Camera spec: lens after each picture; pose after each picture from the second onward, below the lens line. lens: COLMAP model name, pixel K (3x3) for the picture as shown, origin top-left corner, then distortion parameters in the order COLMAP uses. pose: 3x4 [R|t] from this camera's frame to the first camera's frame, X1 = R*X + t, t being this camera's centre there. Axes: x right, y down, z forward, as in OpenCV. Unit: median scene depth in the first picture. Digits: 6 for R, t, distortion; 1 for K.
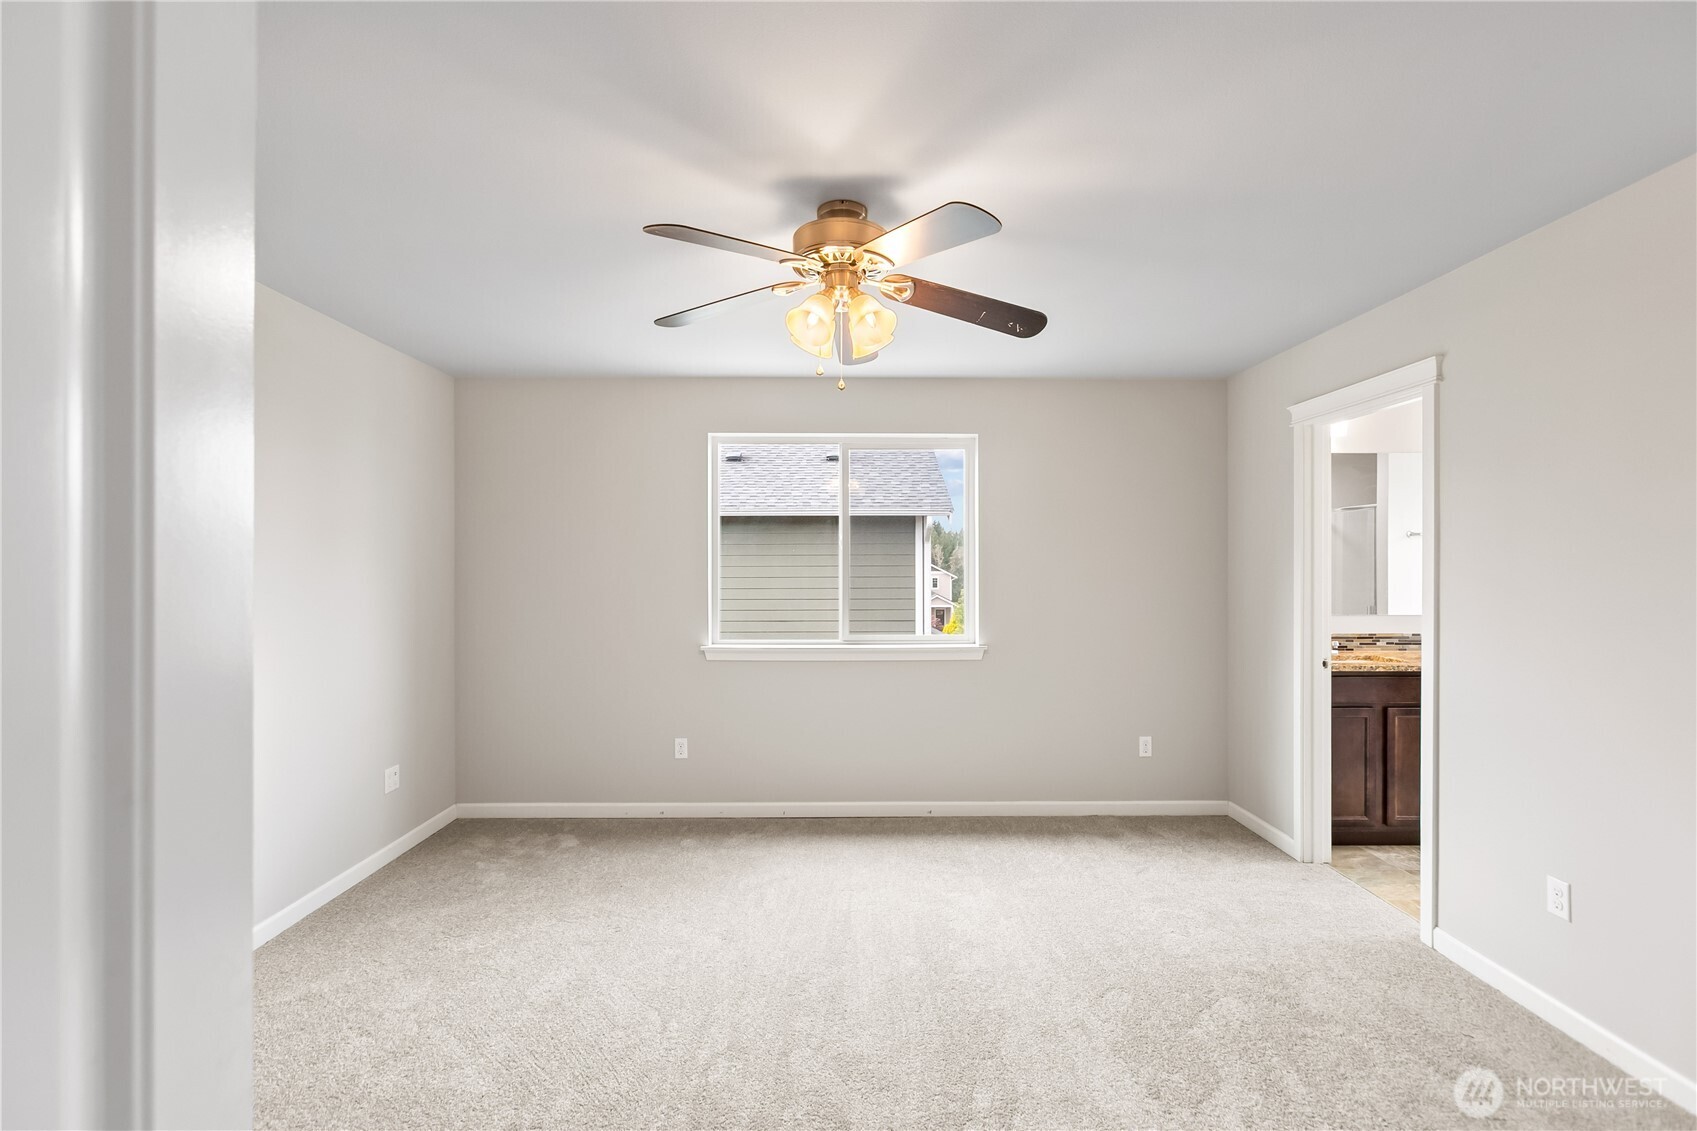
lens RADIAL K [[764.0, 0, 849.1], [0, 764.0, 589.4], [0, 0, 1]] dist [-0.002043, 0.000236]
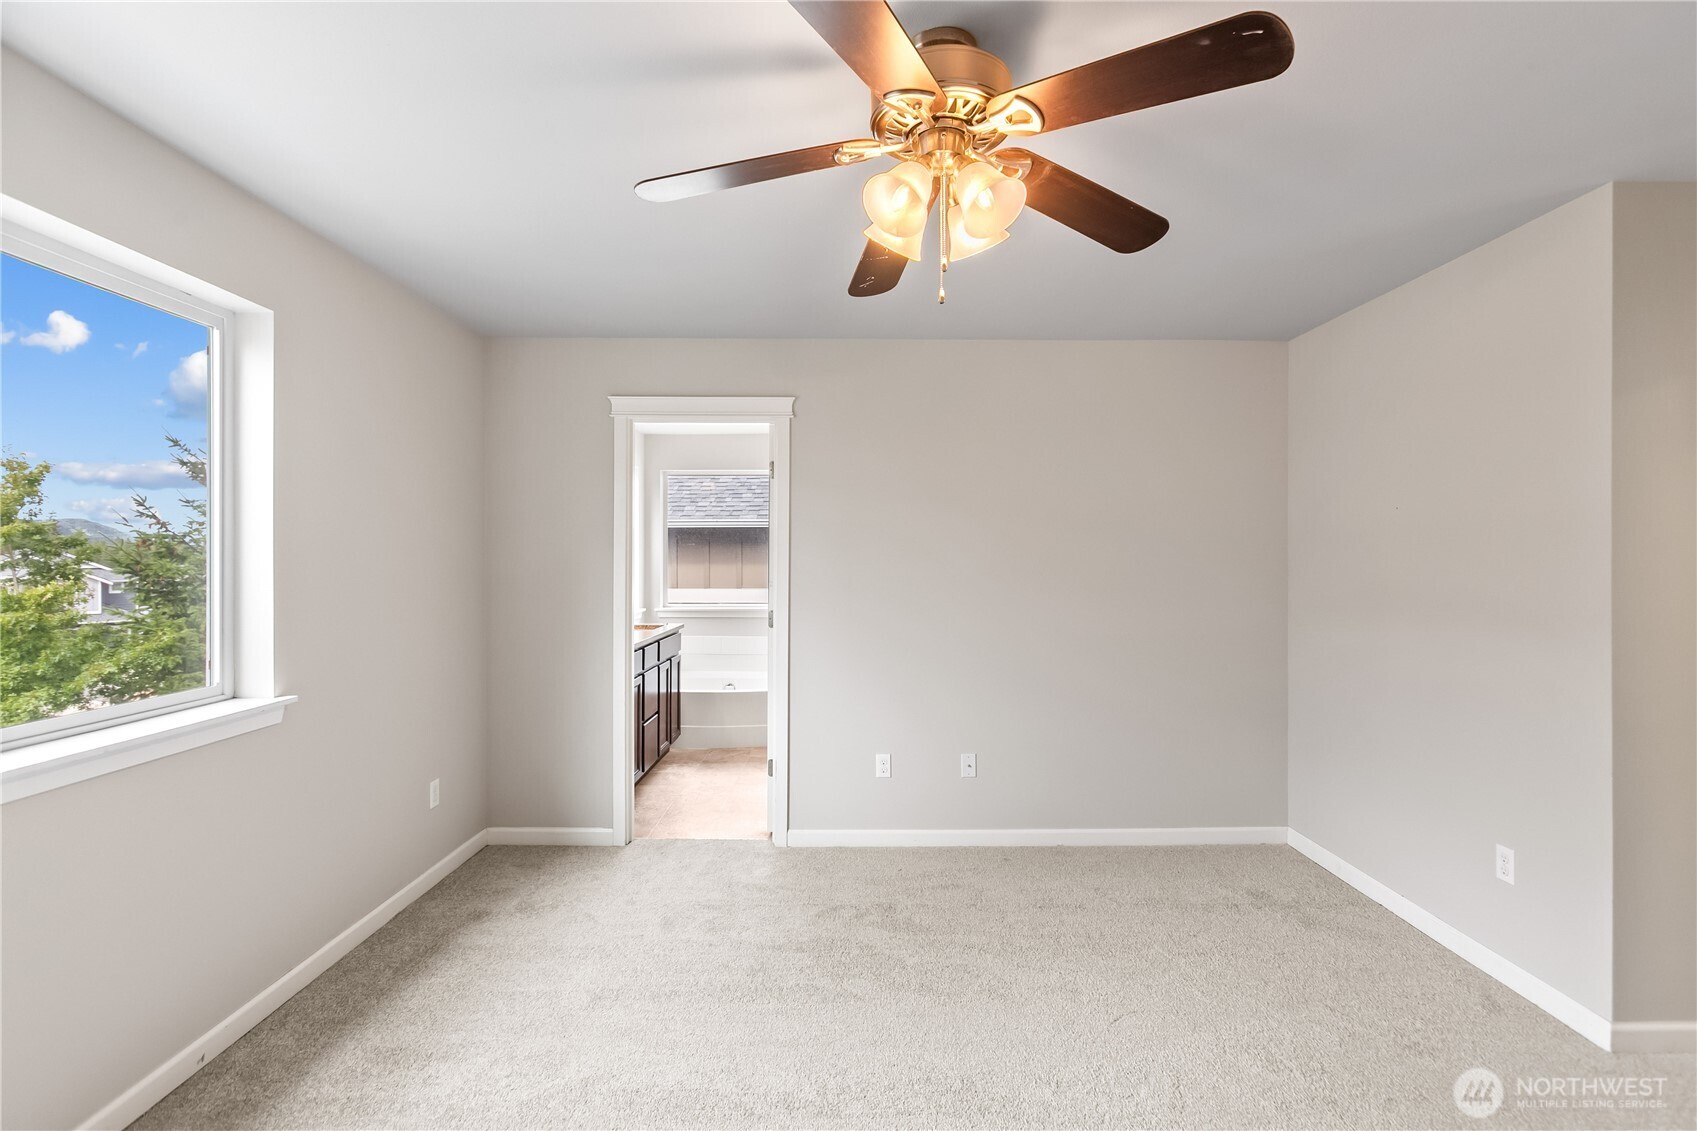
lens RADIAL K [[824.6, 0, 852.2], [0, 824.6, 555.6], [0, 0, 1]] dist [0.001111, 0.000079]
pose [[0.008241, -0.003574, 0.999960, -0.631499], [0.030832, 0.999519, 0.003318, -0.029961], [-0.999491, 0.030804, 0.008347, 0.844090]]
